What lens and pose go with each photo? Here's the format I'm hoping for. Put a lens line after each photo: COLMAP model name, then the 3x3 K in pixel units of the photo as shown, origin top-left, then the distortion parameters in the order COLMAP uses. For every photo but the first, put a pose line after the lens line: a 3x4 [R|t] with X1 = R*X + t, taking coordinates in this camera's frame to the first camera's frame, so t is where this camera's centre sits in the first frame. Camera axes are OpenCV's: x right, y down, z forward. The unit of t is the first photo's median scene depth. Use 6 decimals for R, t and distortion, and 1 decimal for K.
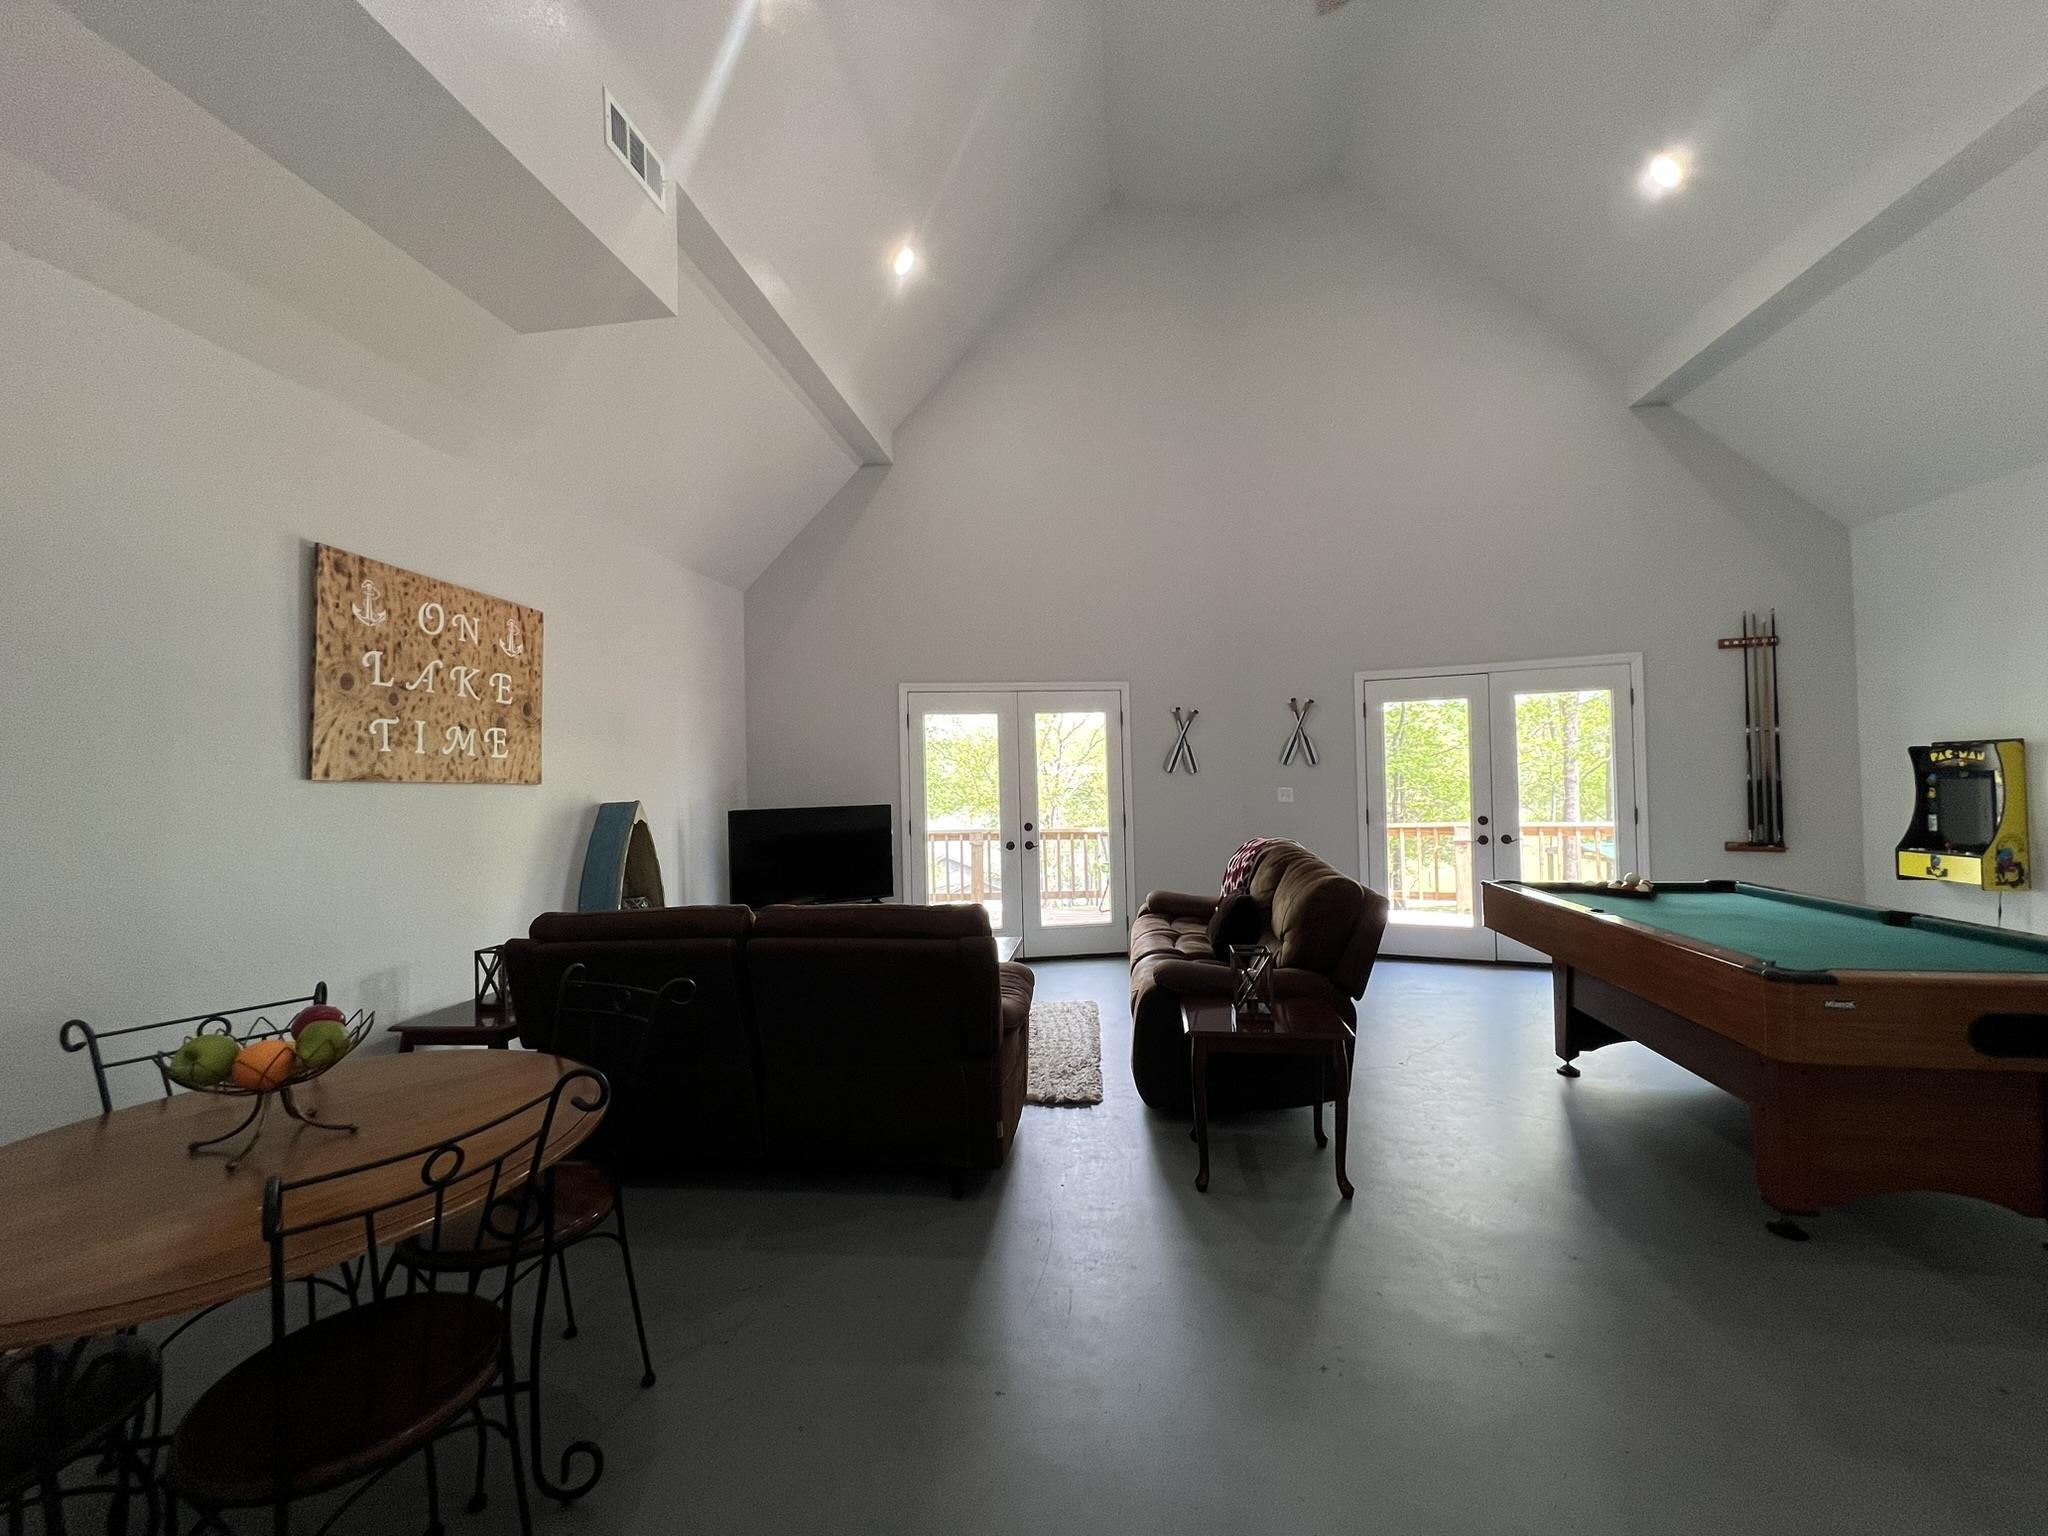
lens RADIAL K [[821.5, 0, 1024.6], [0, 821.5, 767.3], [0, 0, 1]] dist [-0.002779, 0.000884]
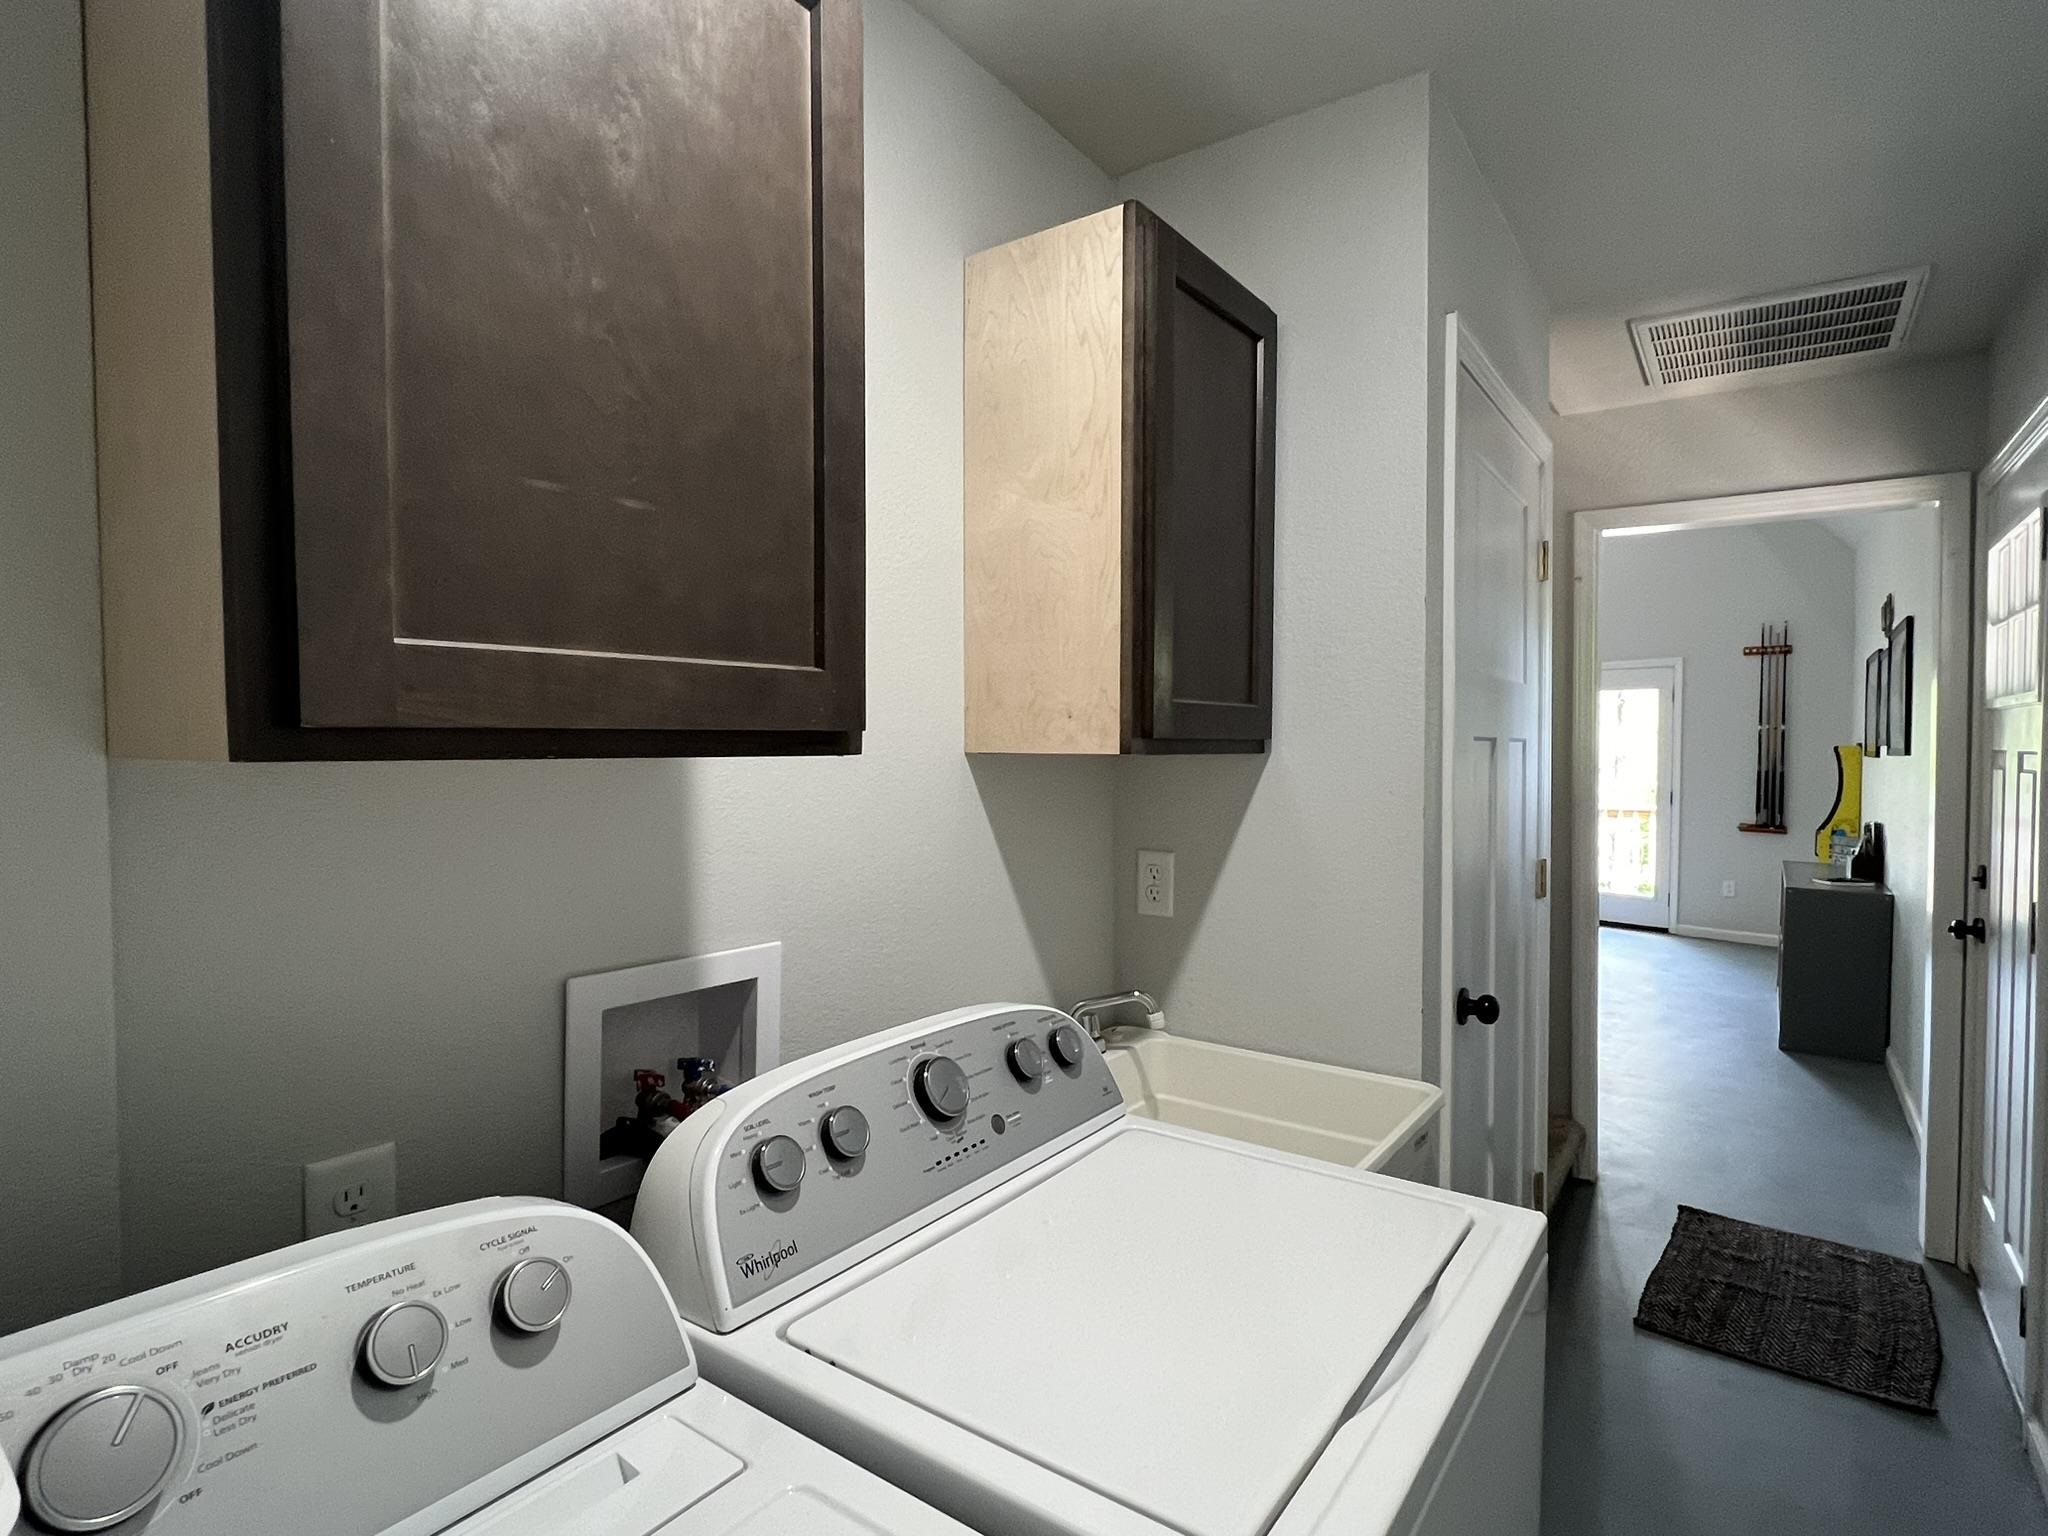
lens RADIAL K [[1067.5, 0, 1021.5], [0, 1067.5, 776.8], [0, 0, 1]] dist [0.000411, 0.000113]
pose [[0.890987, 0.034807, -0.452693, 0.755135], [-0.013722, 0.998666, 0.049779, -0.042515], [0.453822, -0.038140, 0.890276, -0.950935]]
